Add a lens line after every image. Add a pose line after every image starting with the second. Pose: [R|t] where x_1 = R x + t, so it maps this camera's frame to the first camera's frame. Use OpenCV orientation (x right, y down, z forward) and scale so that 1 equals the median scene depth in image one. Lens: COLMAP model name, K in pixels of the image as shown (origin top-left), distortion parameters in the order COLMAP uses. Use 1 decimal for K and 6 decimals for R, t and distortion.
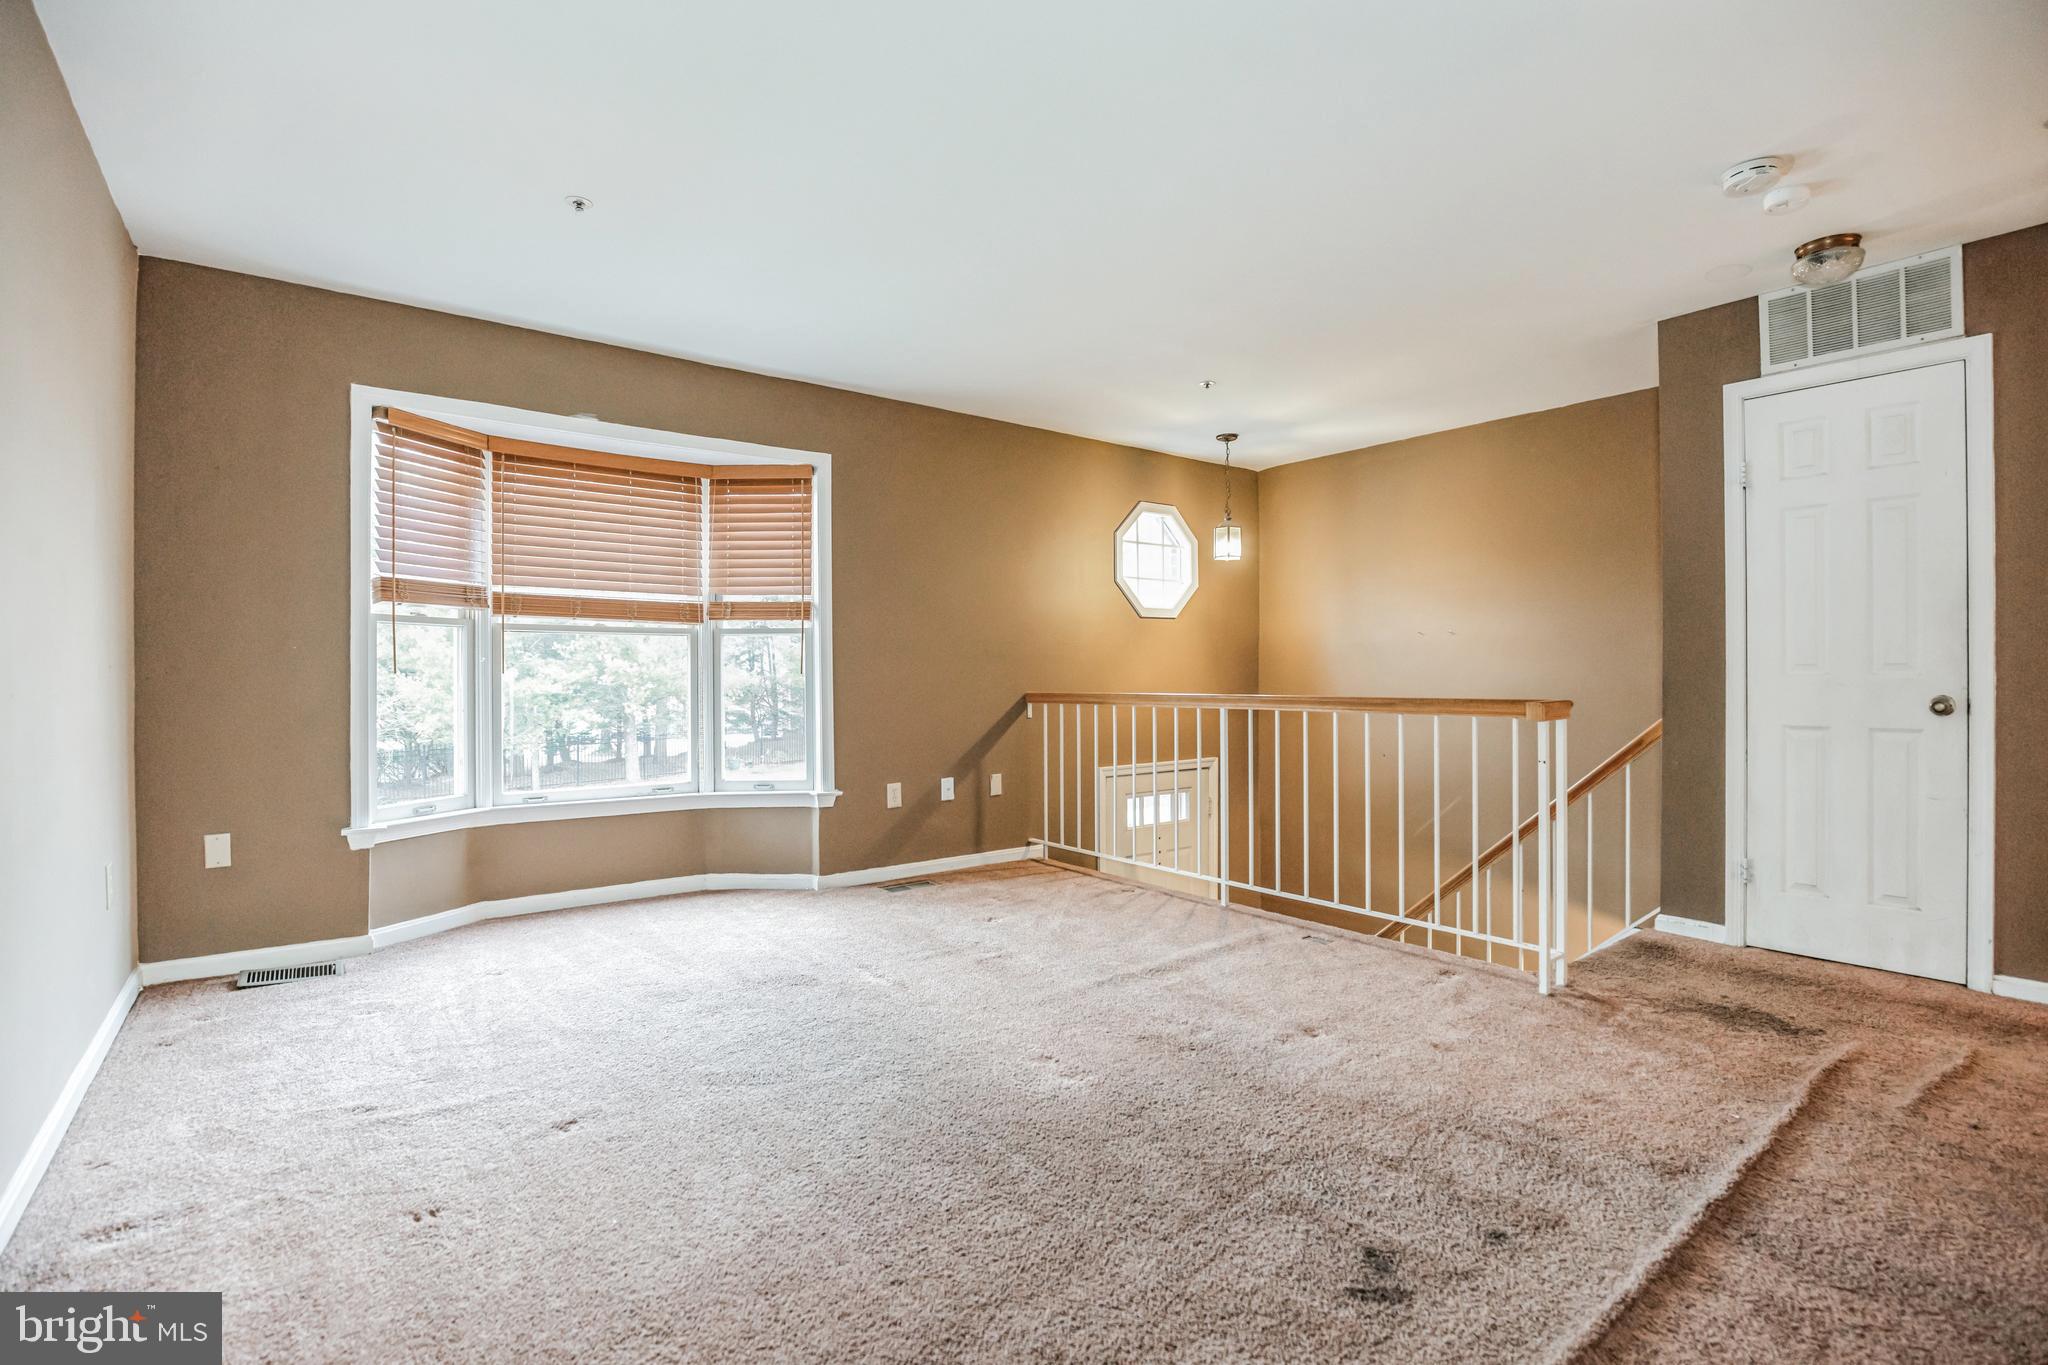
lens RADIAL K [[946.8, 0, 1026.5], [0, 946.8, 687.7], [0, 0, 1]] dist [-0.022066, 0.003073]
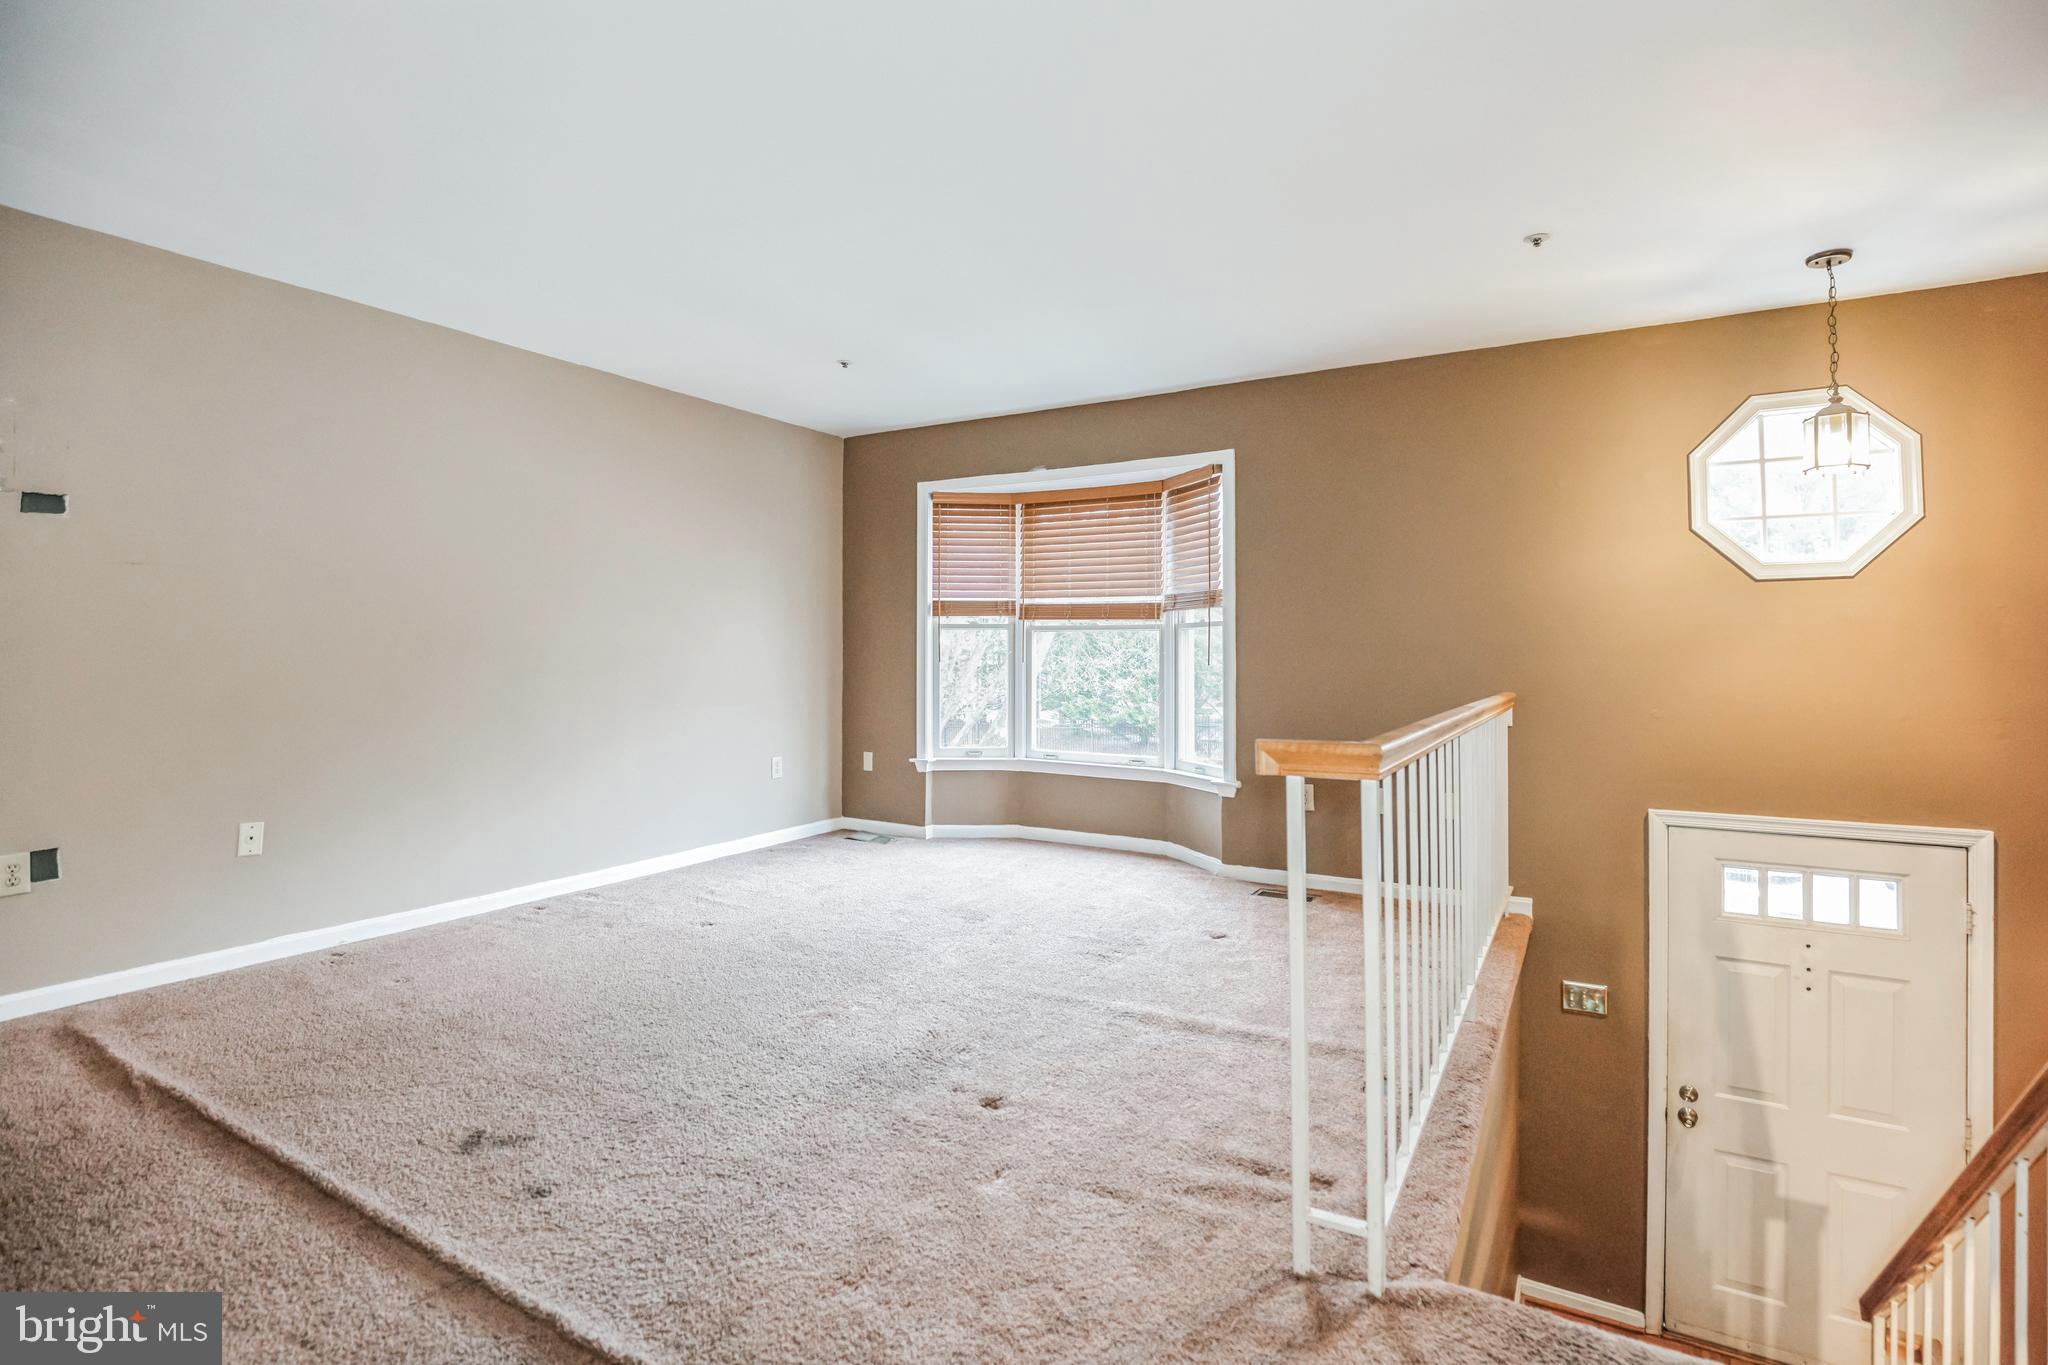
lens RADIAL K [[946.8, 0, 1030.8], [0, 946.8, 663.4], [0, 0, 1]] dist [-0.022066, 0.003073]
pose [[0.388604, 0.006536, -0.921382, 0.719675], [-0.021044, 0.999777, -0.001783, -0.011806], [0.921164, 0.020083, 0.388655, 0.460602]]
